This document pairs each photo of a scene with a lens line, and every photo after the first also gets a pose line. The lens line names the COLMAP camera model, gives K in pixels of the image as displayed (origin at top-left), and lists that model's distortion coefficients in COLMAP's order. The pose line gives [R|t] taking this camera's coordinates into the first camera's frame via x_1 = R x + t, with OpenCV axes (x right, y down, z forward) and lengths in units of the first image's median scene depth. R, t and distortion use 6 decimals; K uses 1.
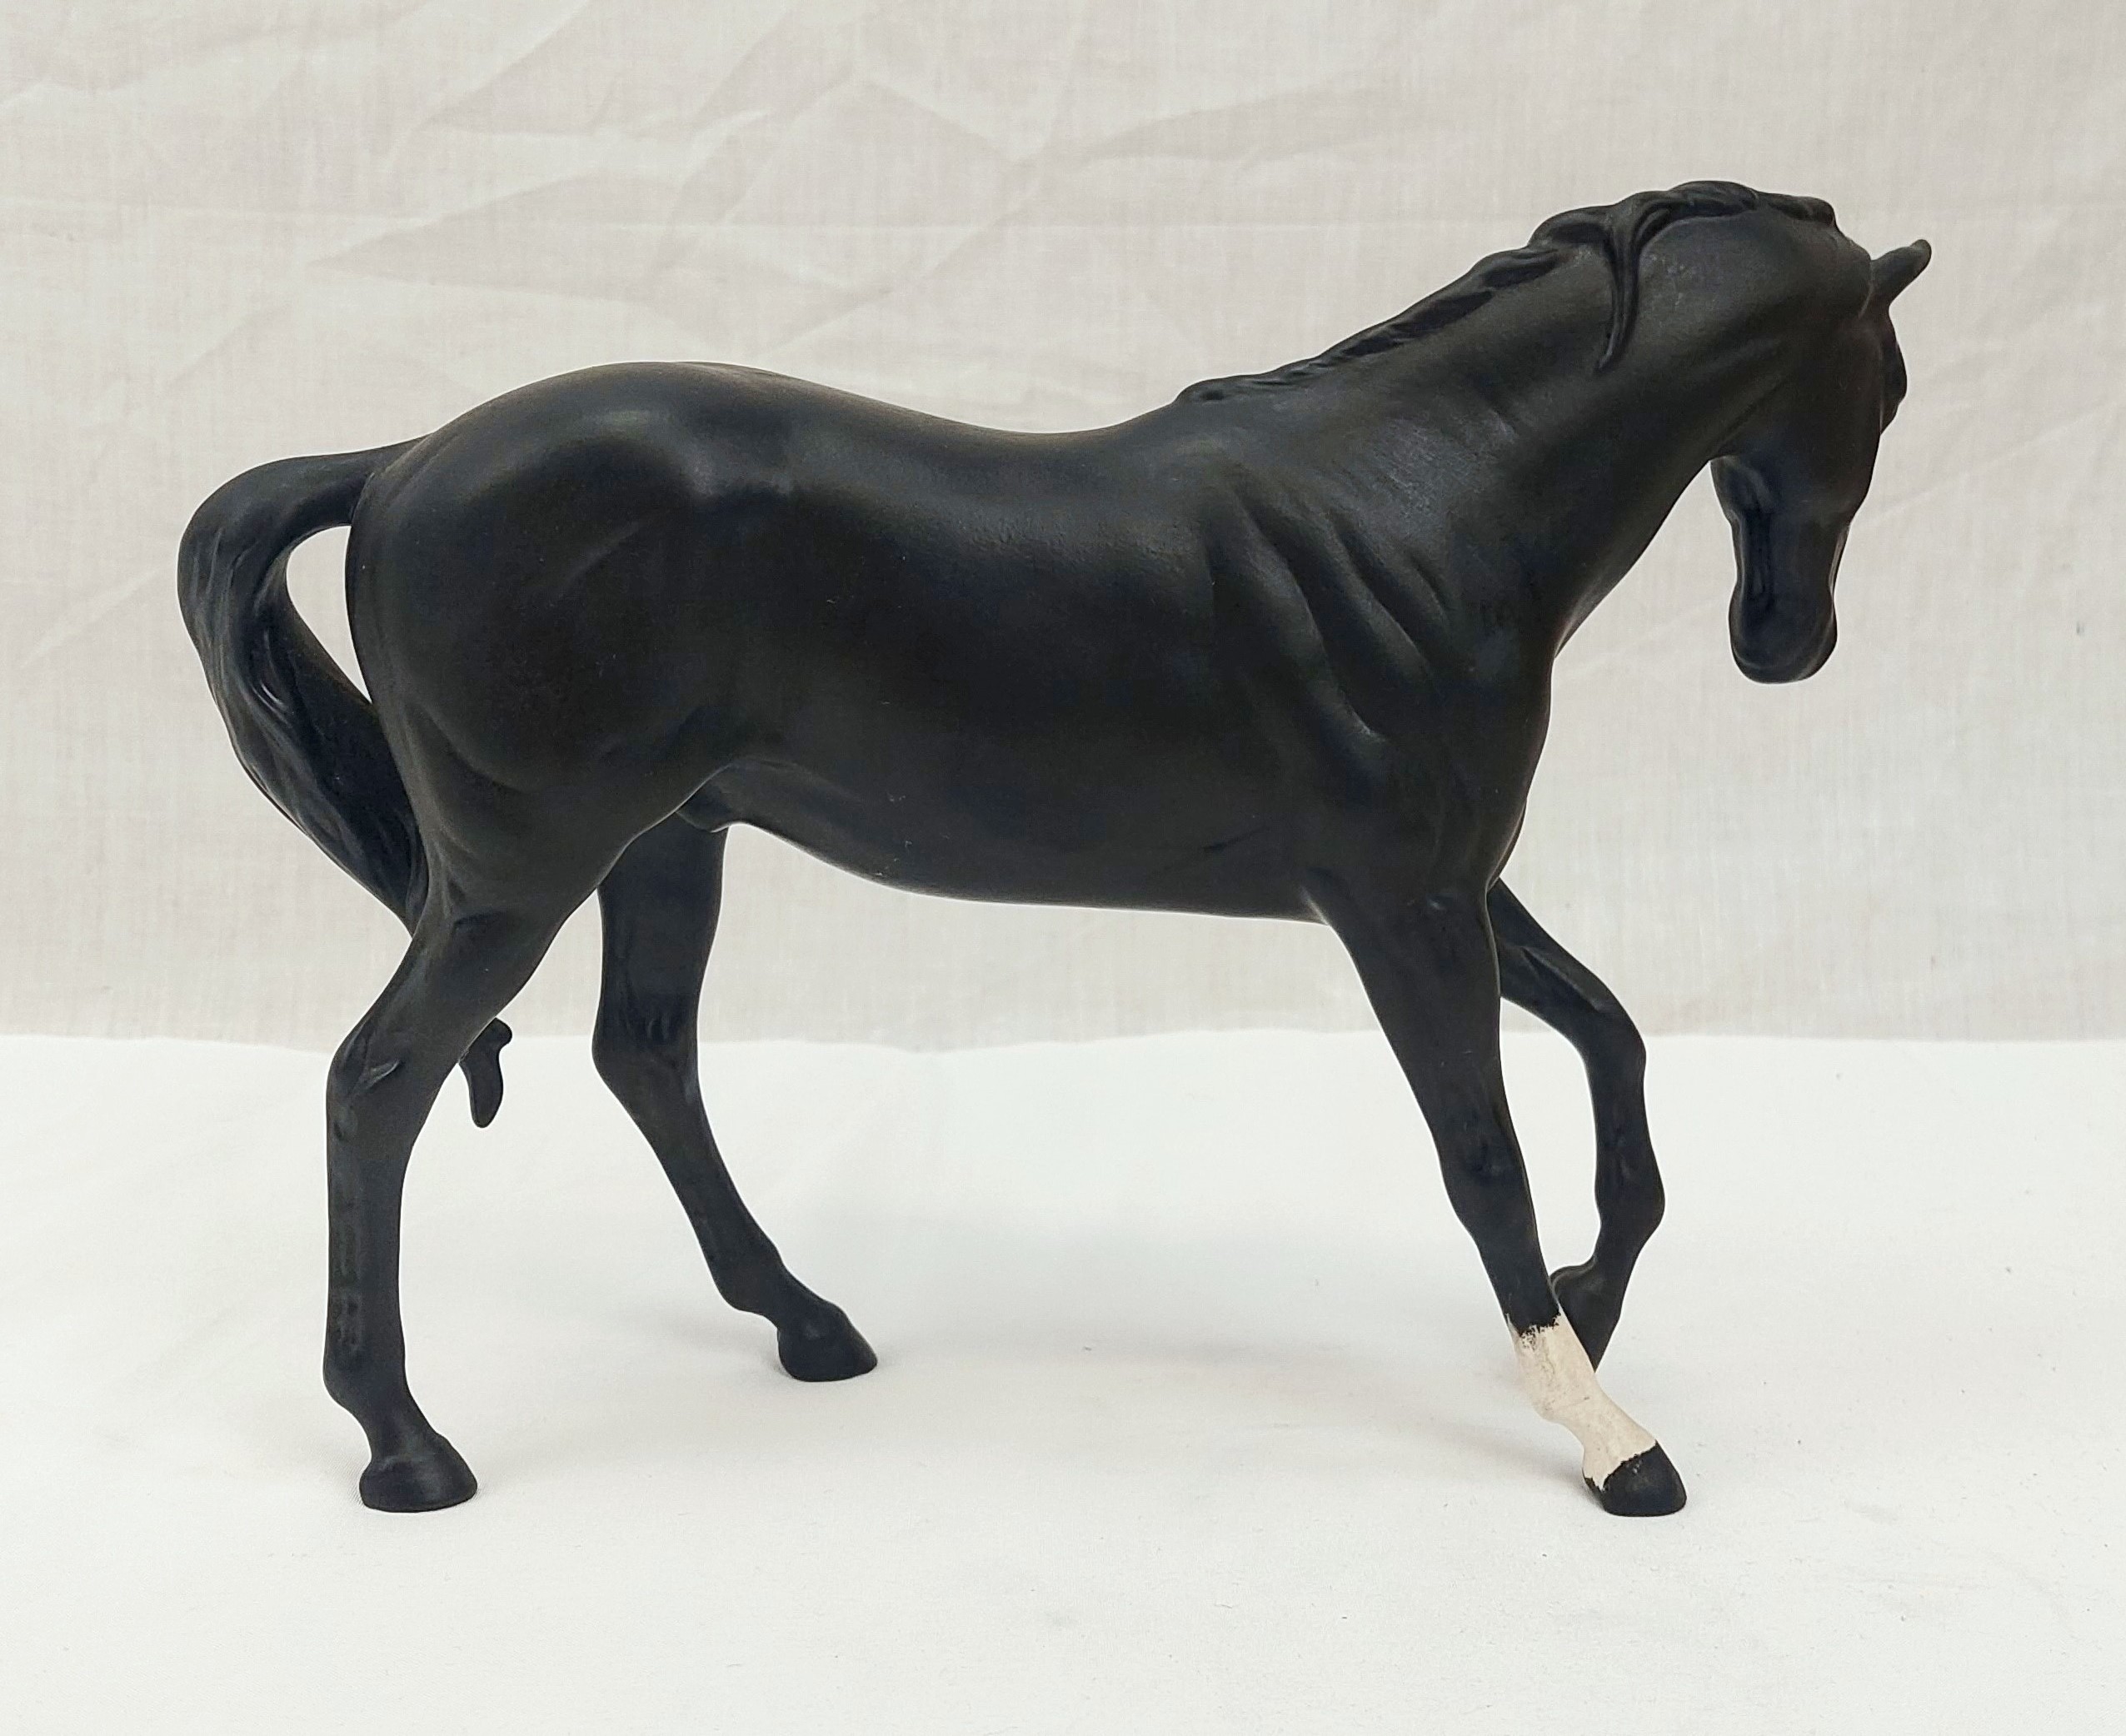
lens RADIAL K [[2887.6, 0, 1205.9], [0, 2887.6, 847.9], [0, 0, 1]] dist [0.082489, 0.000000]
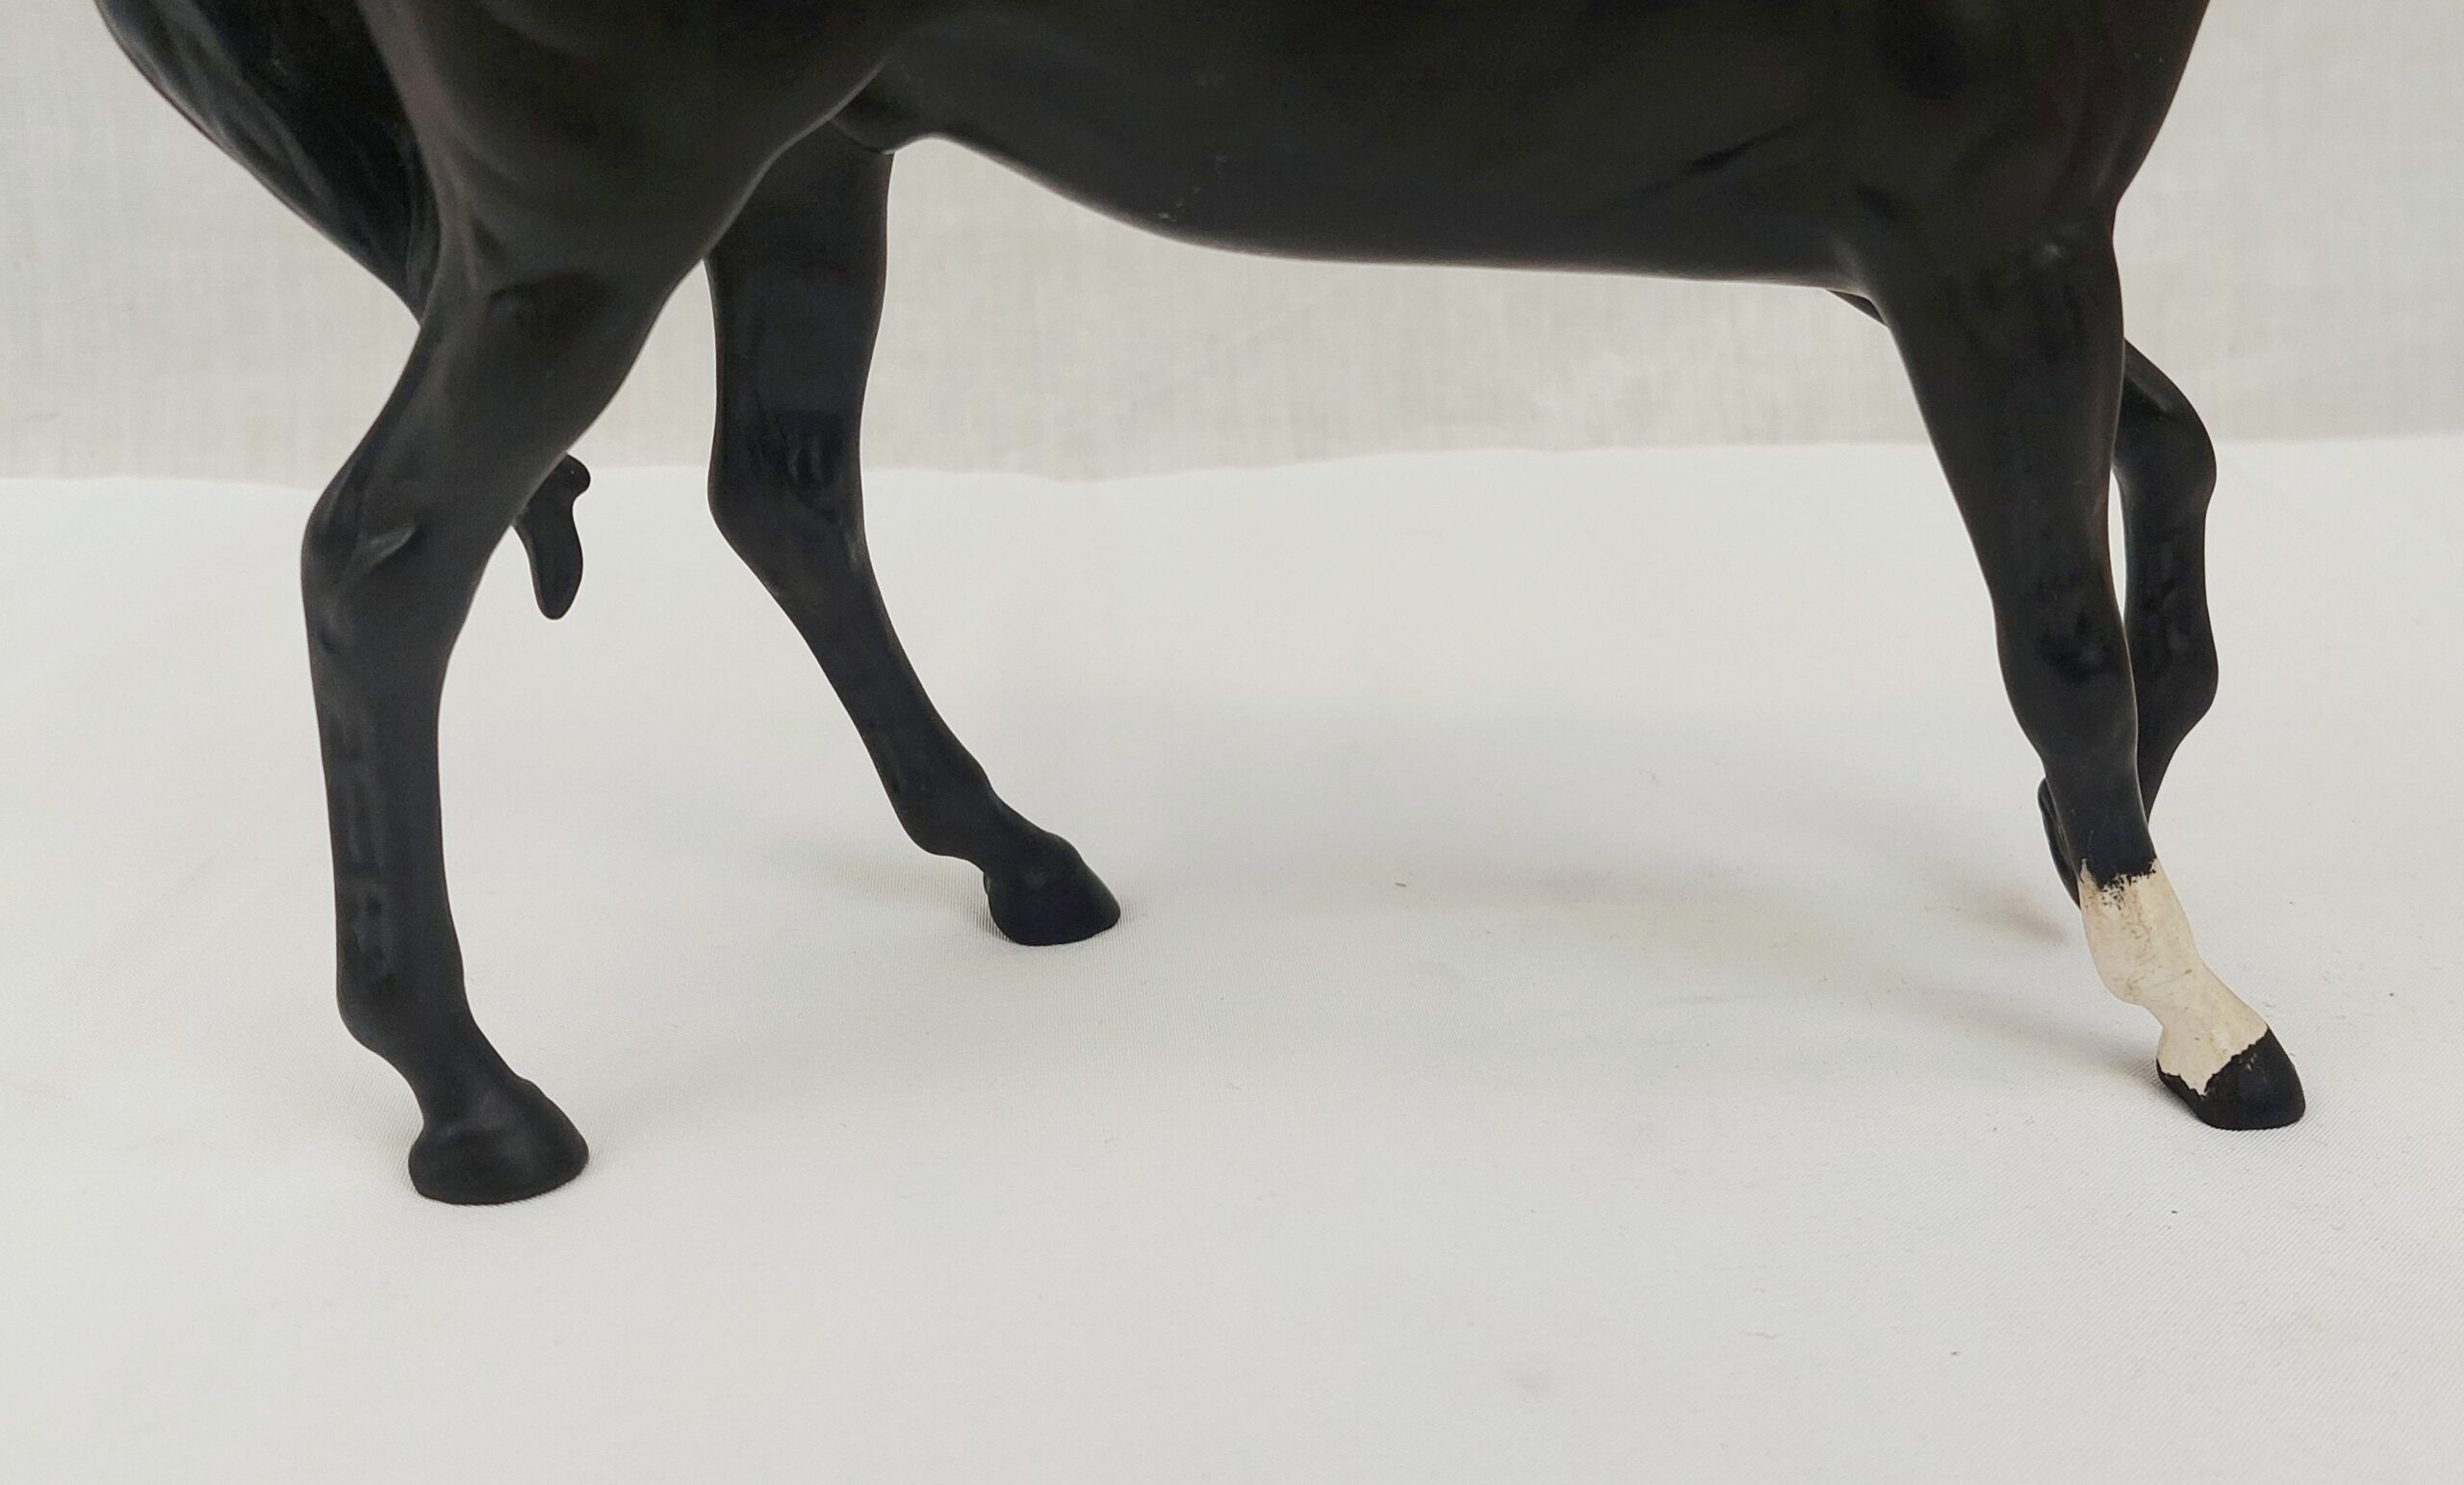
lens RADIAL K [[2617.9, 0, 1351.7], [0, 2617.9, 748.1], [0, 0, 1]] dist [0.056180, 0.000000]
pose [[0.997996, -0.024564, 0.058308, -0.104771], [0.013787, 0.983843, 0.178503, 0.021009], [-0.061751, -0.177342, 0.982210, 0.398636]]
